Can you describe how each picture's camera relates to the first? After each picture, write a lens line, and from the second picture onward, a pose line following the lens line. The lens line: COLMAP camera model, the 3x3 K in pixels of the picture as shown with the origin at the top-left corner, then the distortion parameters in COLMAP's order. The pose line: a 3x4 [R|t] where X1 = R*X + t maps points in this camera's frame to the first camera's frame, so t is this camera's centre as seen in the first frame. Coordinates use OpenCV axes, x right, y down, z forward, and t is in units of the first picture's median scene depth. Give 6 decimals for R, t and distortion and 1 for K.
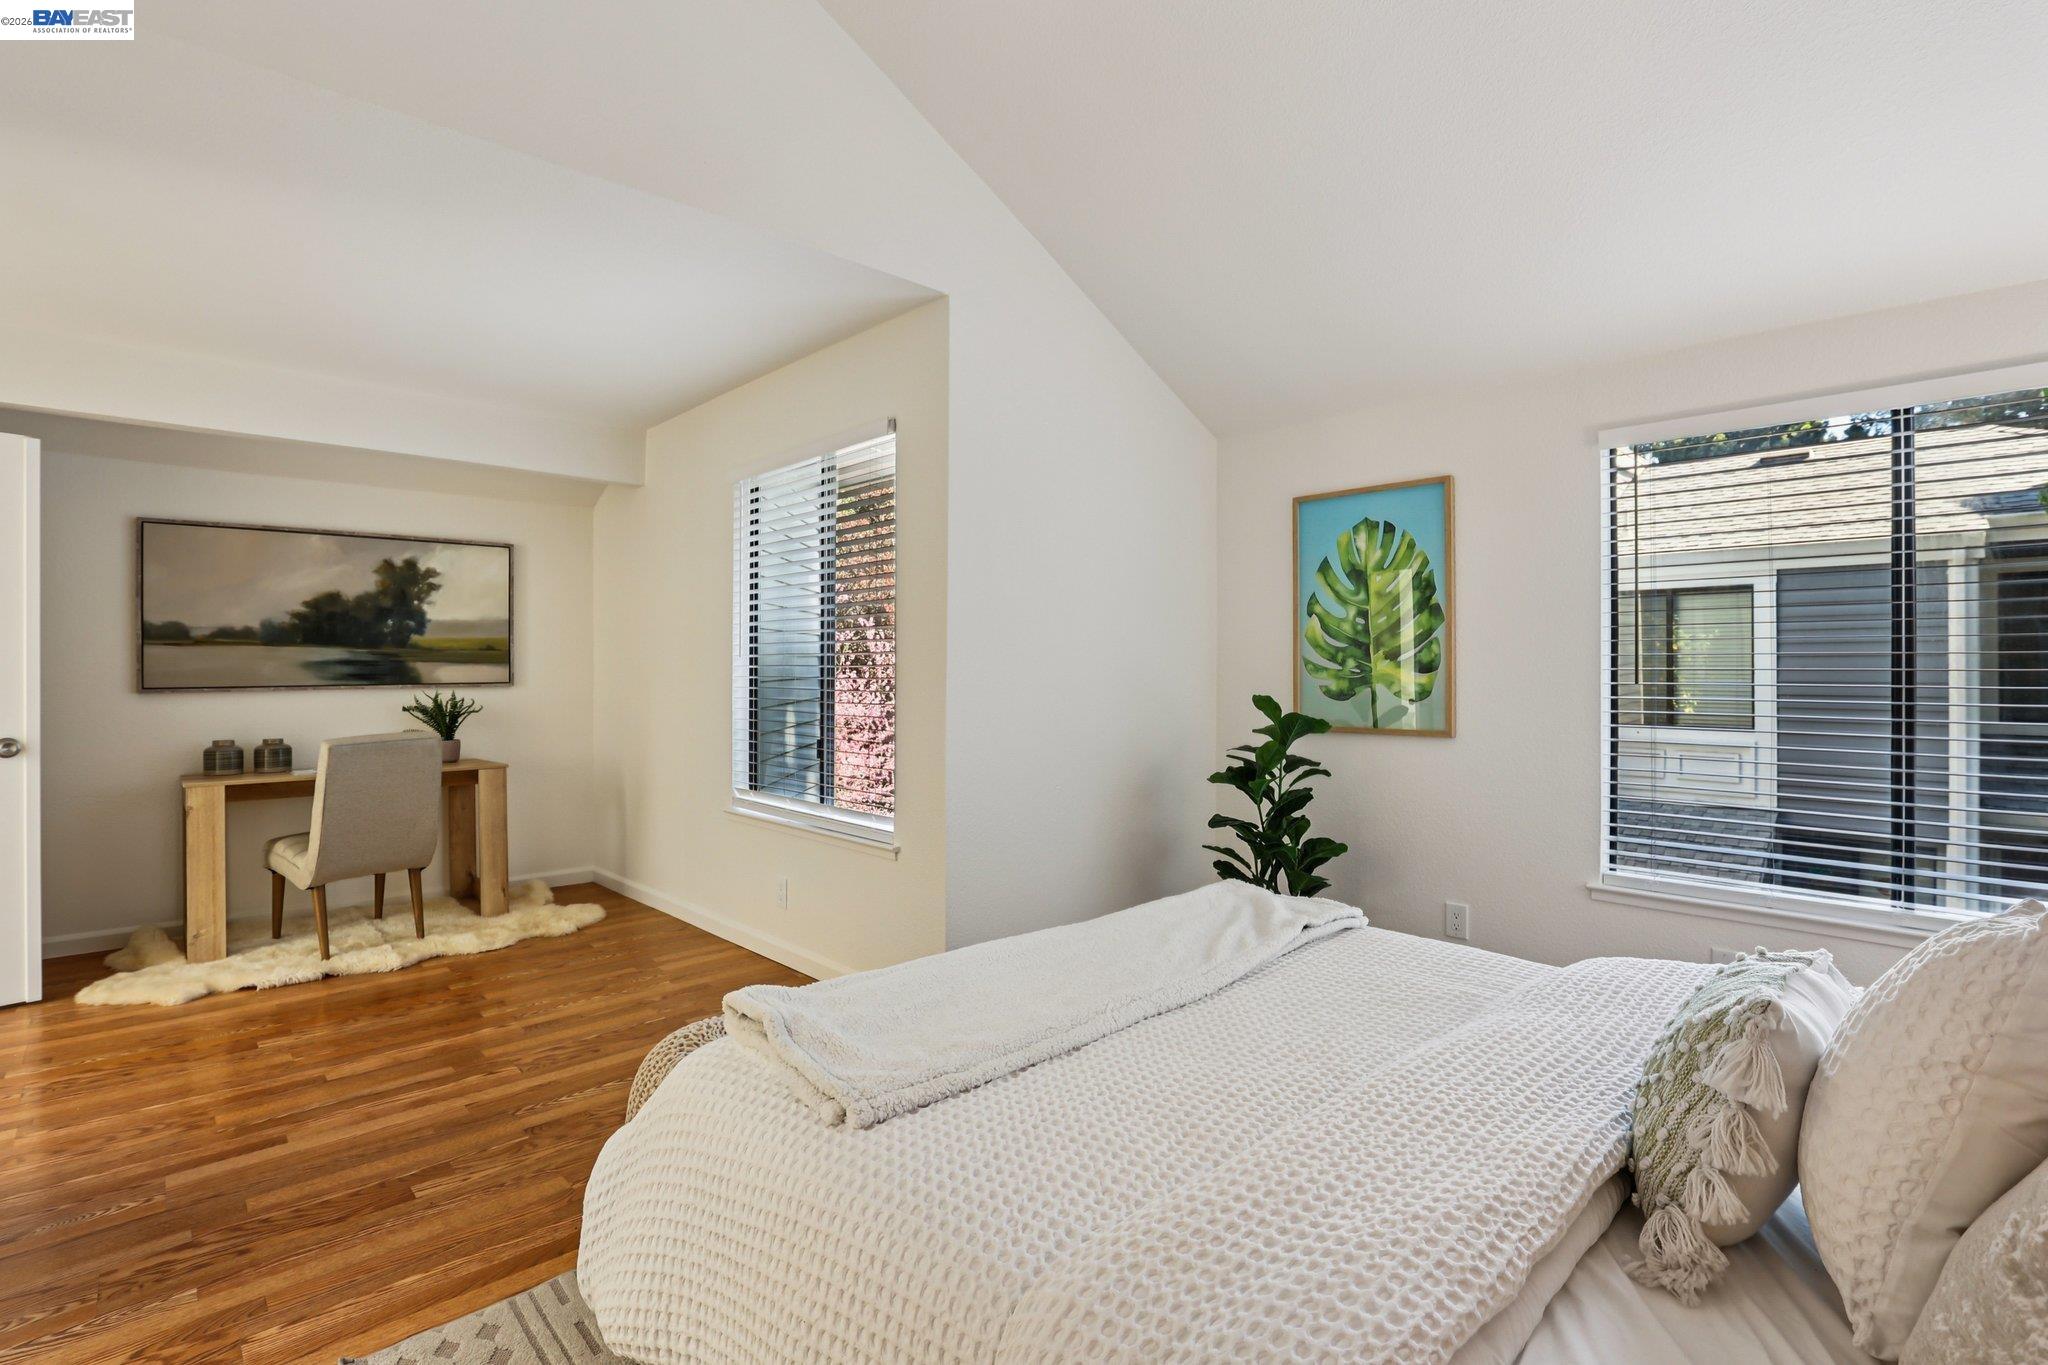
lens RADIAL K [[944.8, 0, 1033.4], [0, 944.8, 676.4], [0, 0, 1]] dist [-0.003694, -0.000203]
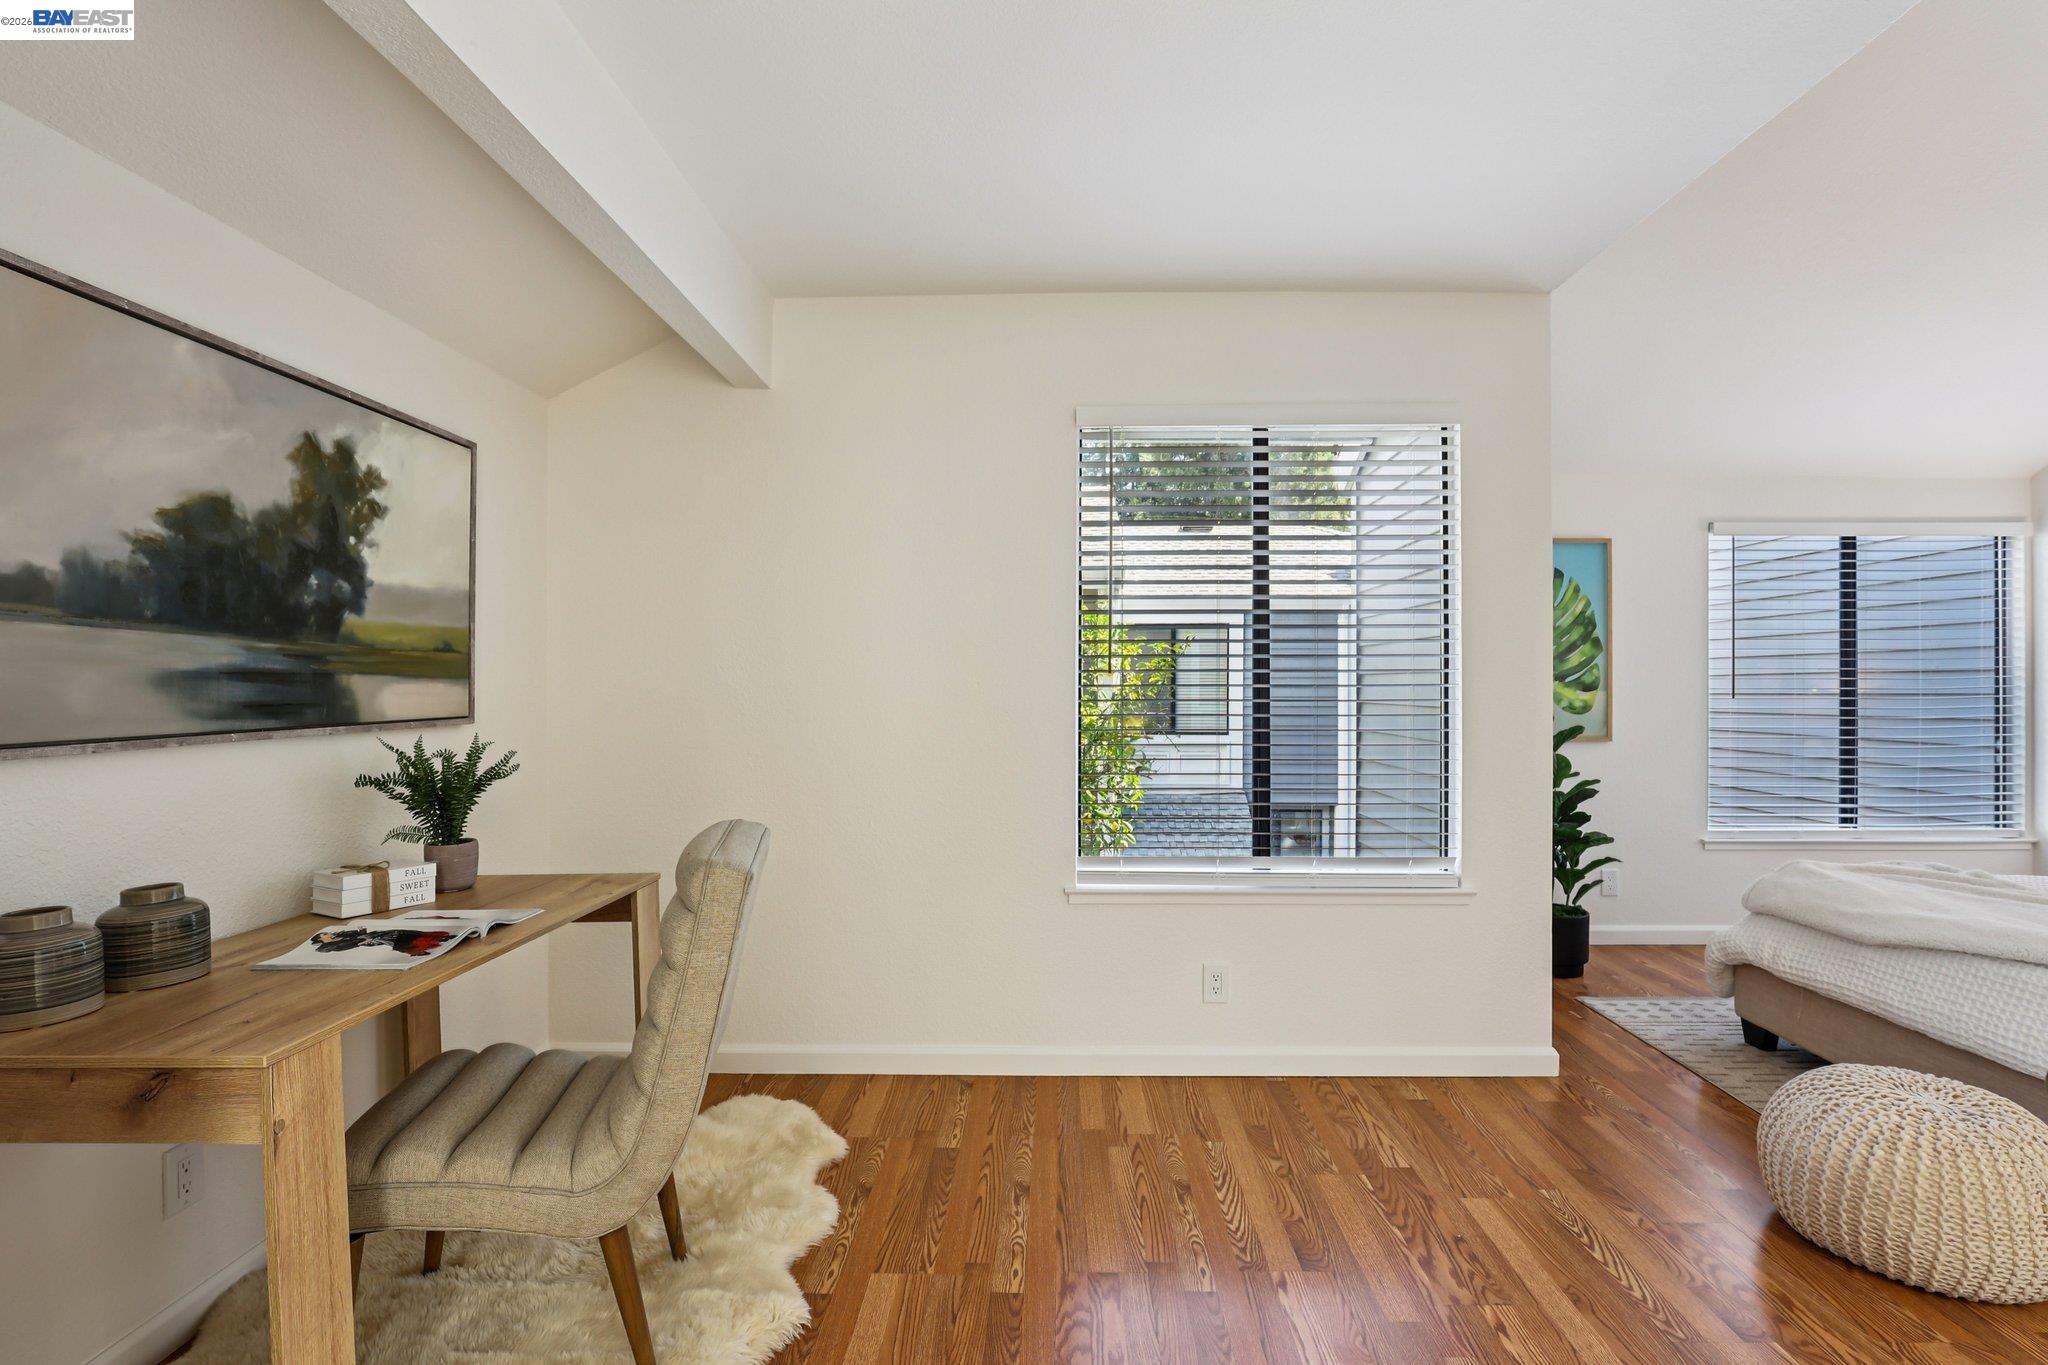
lens RADIAL K [[944.8, 0, 1029.9], [0, 944.8, 684.5], [0, 0, 1]] dist [-0.003694, -0.000203]
pose [[0.705002, 0.001634, 0.709204, -0.765373], [0.007048, 0.999932, -0.009310, -0.004422], [-0.709171, 0.011562, 0.704942, 0.475773]]
